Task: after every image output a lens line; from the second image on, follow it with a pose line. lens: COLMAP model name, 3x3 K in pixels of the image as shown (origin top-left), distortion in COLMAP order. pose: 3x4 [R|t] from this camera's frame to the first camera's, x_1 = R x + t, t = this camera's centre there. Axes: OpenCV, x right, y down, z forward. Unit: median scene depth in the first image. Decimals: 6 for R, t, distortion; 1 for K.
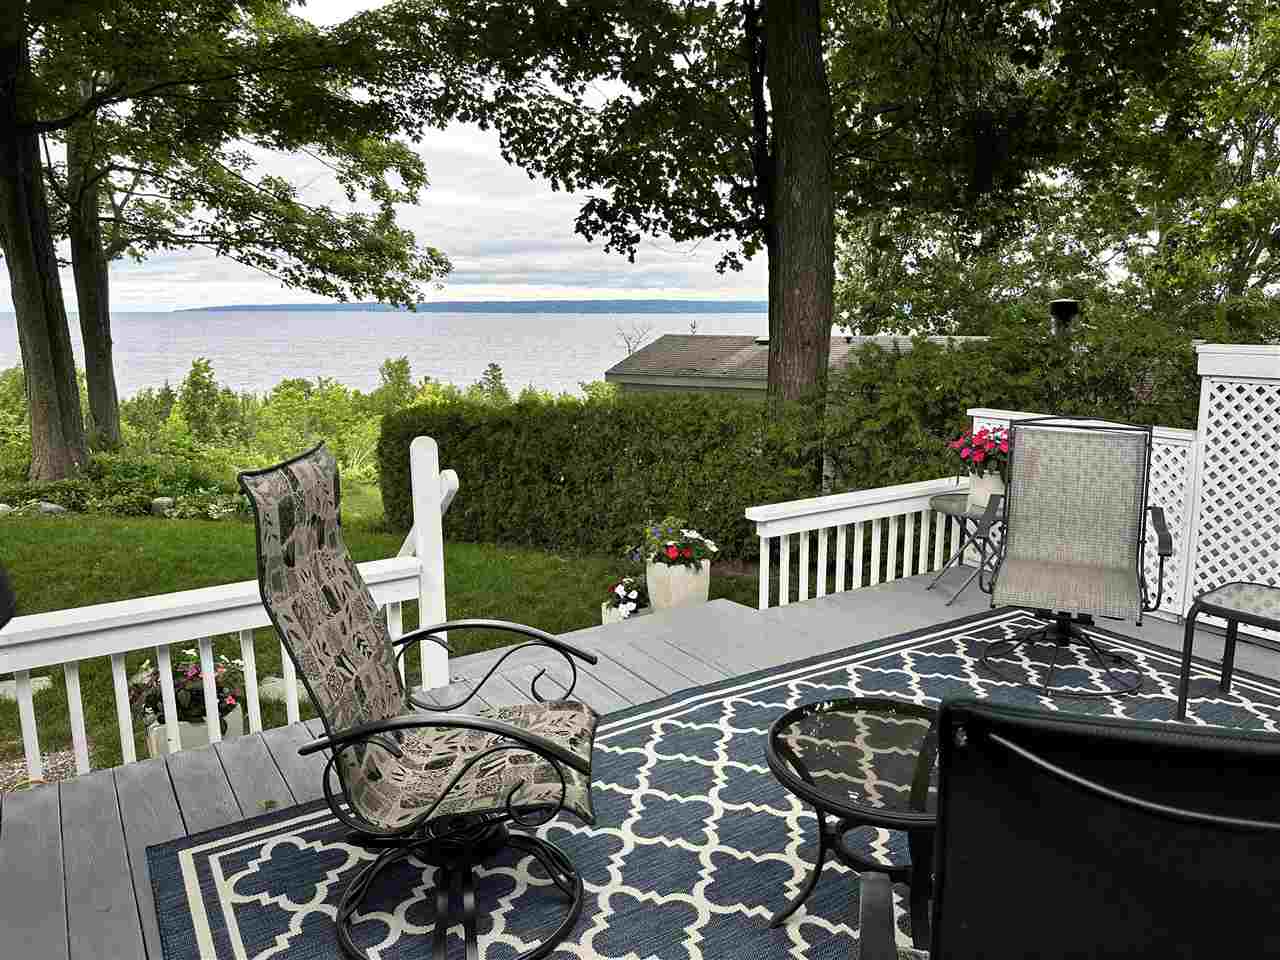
lens RADIAL K [[895.8, 0, 632.3], [0, 895.8, 482.7], [0, 0, 1]] dist [0.020857, -0.021960]
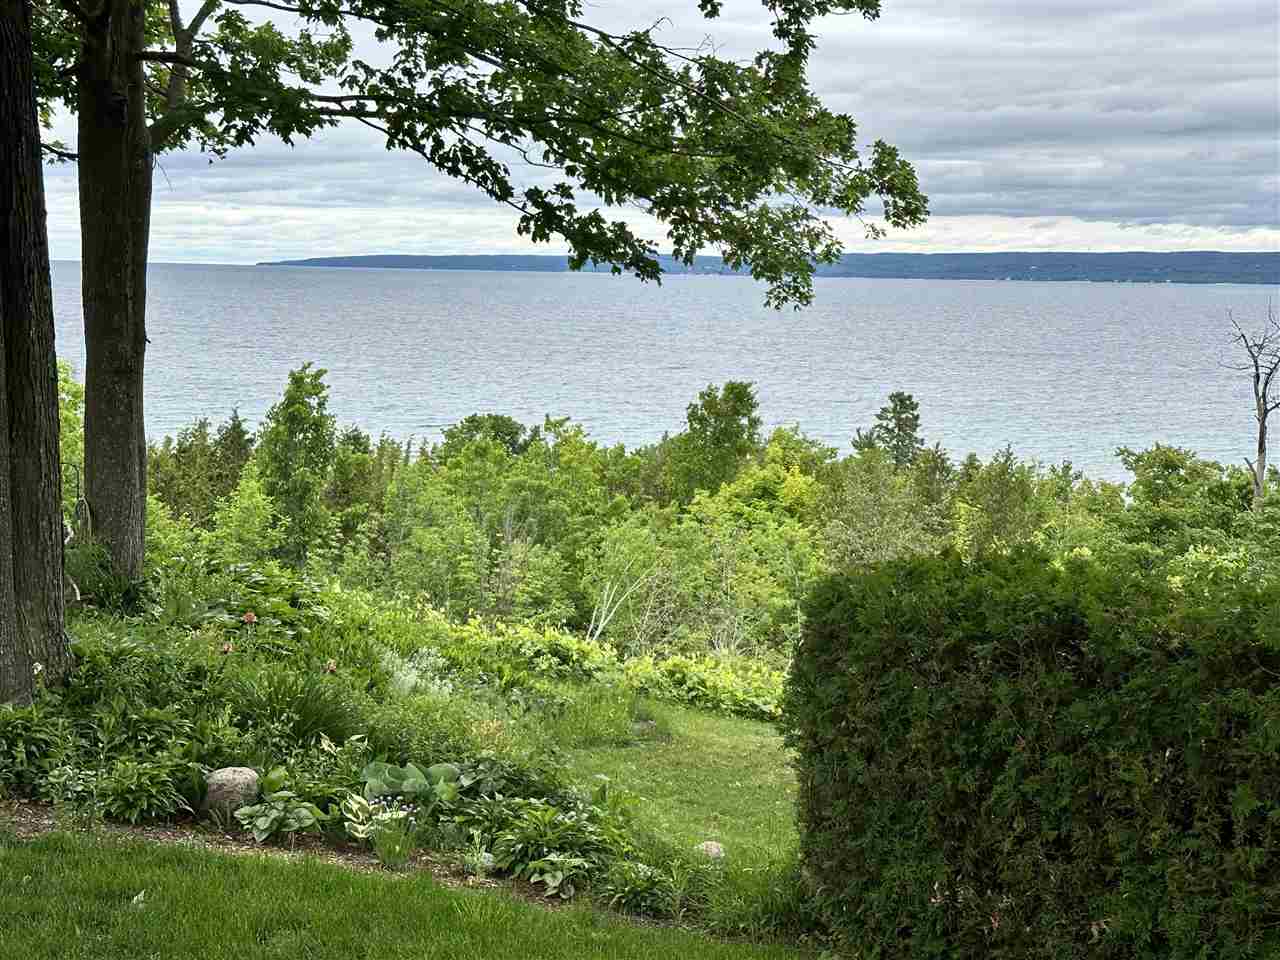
lens RADIAL K [[2021.1, 0, 640.0], [0, 2021.1, 480.0], [0, 0, 1]] dist [0.260310, -0.023901]
pose [[0.960482, 0.045749, -0.274558, -0.073419], [-0.070344, 0.994277, -0.080409, -0.026964], [0.269308, 0.096545, 0.958203, 0.119851]]
